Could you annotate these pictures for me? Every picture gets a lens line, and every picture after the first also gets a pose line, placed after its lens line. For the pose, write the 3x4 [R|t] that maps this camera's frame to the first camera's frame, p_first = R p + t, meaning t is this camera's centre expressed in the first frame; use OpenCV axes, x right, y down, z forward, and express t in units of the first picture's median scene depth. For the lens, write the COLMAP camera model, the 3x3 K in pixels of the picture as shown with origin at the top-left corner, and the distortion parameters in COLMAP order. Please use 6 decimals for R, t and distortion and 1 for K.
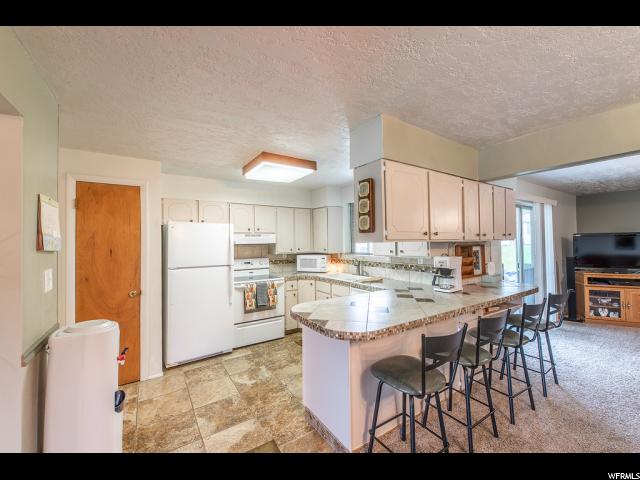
lens RADIAL K [[261.0, 0, 314.0], [0, 261.0, 242.1], [0, 0, 1]] dist [-0.000863, -0.000119]
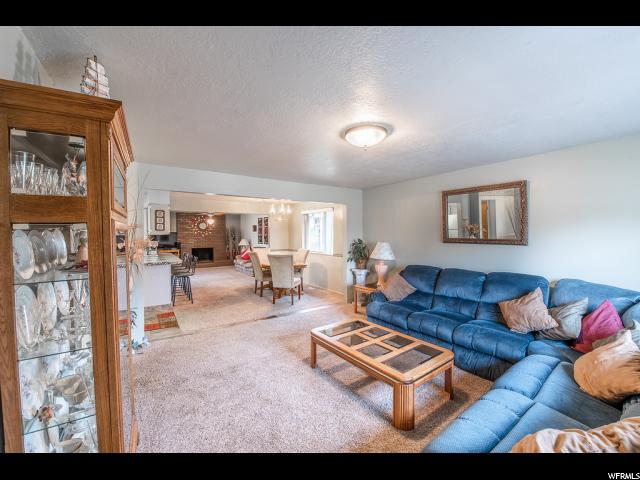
lens RADIAL K [[258.4, 0, 318.1], [0, 258.4, 239.9], [0, 0, 1]] dist [-0.000742, -0.000003]
pose [[-0.030079, -0.008654, 0.999510, -1.215337], [0.004644, 0.999951, 0.008798, 0.020418], [-0.999537, 0.004906, -0.030037, -0.250063]]
